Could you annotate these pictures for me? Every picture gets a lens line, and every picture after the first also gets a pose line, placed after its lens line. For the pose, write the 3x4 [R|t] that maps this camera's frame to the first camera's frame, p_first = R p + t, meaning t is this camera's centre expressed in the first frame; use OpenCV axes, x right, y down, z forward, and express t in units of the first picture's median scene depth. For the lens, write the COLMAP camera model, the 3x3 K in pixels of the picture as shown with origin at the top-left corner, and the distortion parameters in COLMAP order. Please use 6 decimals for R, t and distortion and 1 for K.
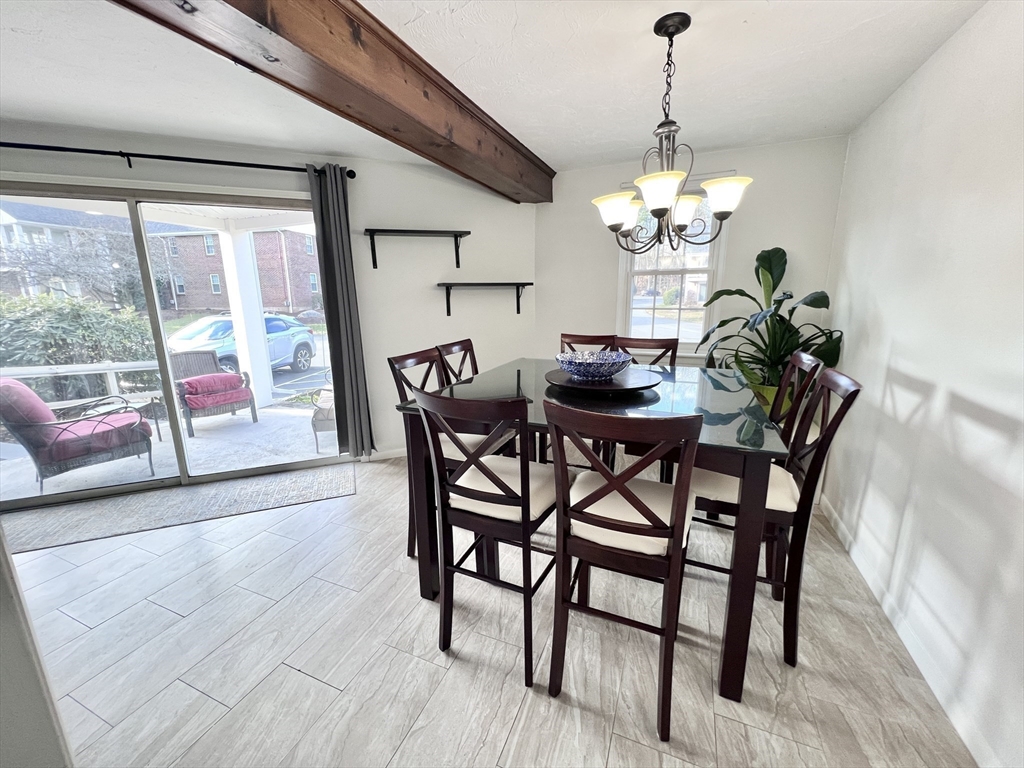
lens RADIAL K [[409.0, 0, 508.2], [0, 409.0, 385.6], [0, 0, 1]] dist [-0.007072, 0.000597]
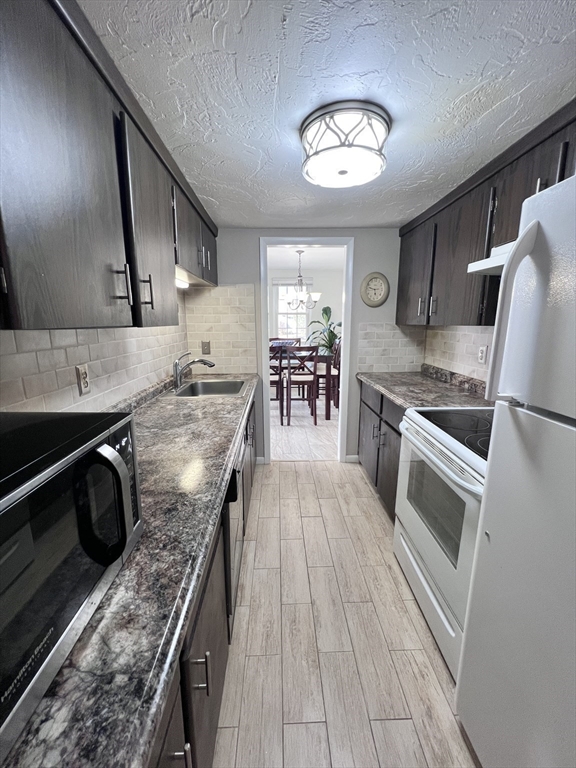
lens RADIAL K [[306.7, 0, 285.3], [0, 306.7, 382.3], [0, 0, 1]] dist [-0.007072, 0.000597]
pose [[0.908354, -0.072571, 0.411857, -0.653044], [0.083497, 0.996471, -0.008570, 0.224766], [-0.409782, 0.042173, 0.911208, -0.992581]]
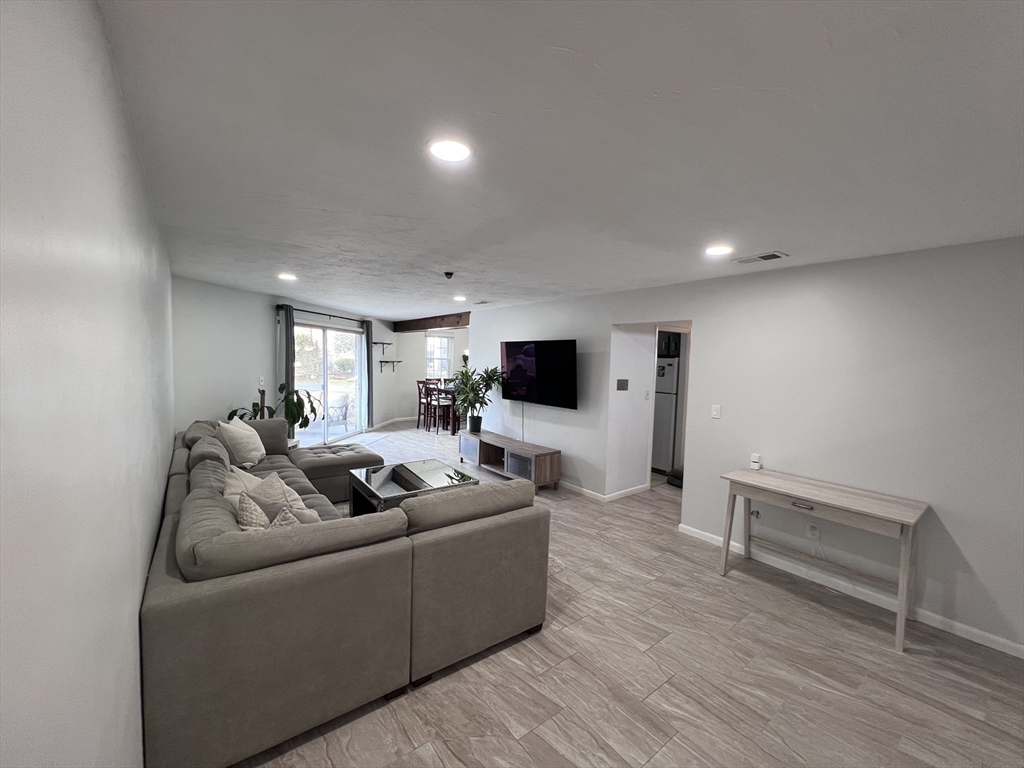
lens RADIAL K [[409.0, 0, 509.3], [0, 409.0, 381.6], [0, 0, 1]] dist [-0.007072, 0.000597]
pose [[0.493777, -0.023768, 0.869264, -3.048749], [0.155309, 0.985965, -0.061263, 0.255228], [-0.855607, 0.165254, 0.490538, -1.454757]]
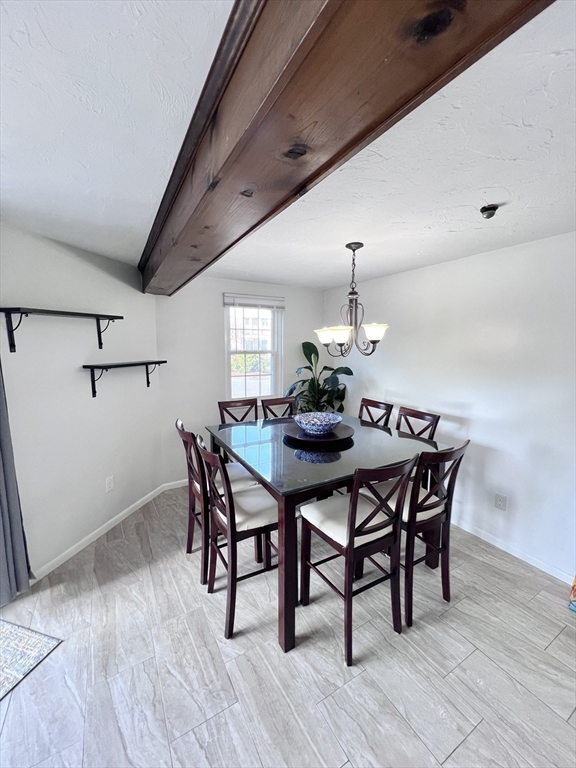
lens RADIAL K [[306.7, 0, 288.5], [0, 306.7, 384.2], [0, 0, 1]] dist [-0.007072, 0.000597]
pose [[0.597096, -0.089795, 0.797128, -0.680707], [0.164208, 0.986354, -0.011890, -0.180351], [-0.785183, 0.137994, 0.603693, 0.305445]]
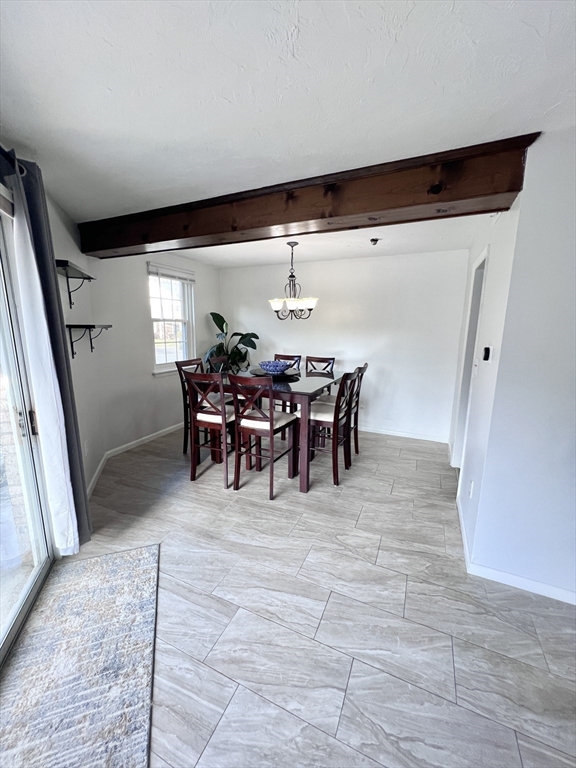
lens RADIAL K [[306.7, 0, 288.4], [0, 306.7, 385.4], [0, 0, 1]] dist [-0.007072, 0.000597]
pose [[0.022309, -0.176386, 0.984068, -1.283735], [0.206325, 0.963936, 0.168100, -0.196127], [-0.978229, 0.199288, 0.057898, 0.742508]]
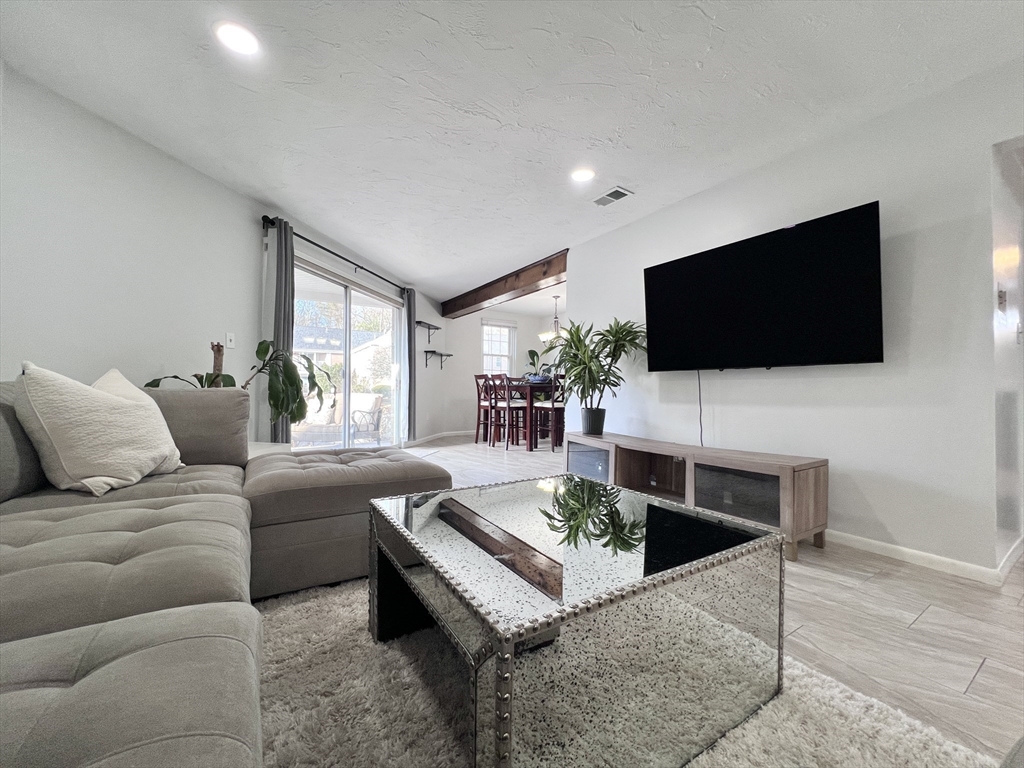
lens RADIAL K [[409.0, 0, 508.4], [0, 409.0, 381.1], [0, 0, 1]] dist [-0.007072, 0.000597]
pose [[0.565453, 0.035510, 0.824015, -2.274478], [0.161890, 0.974860, -0.153102, 0.368961], [-0.808736, 0.219972, 0.545489, -0.496591]]
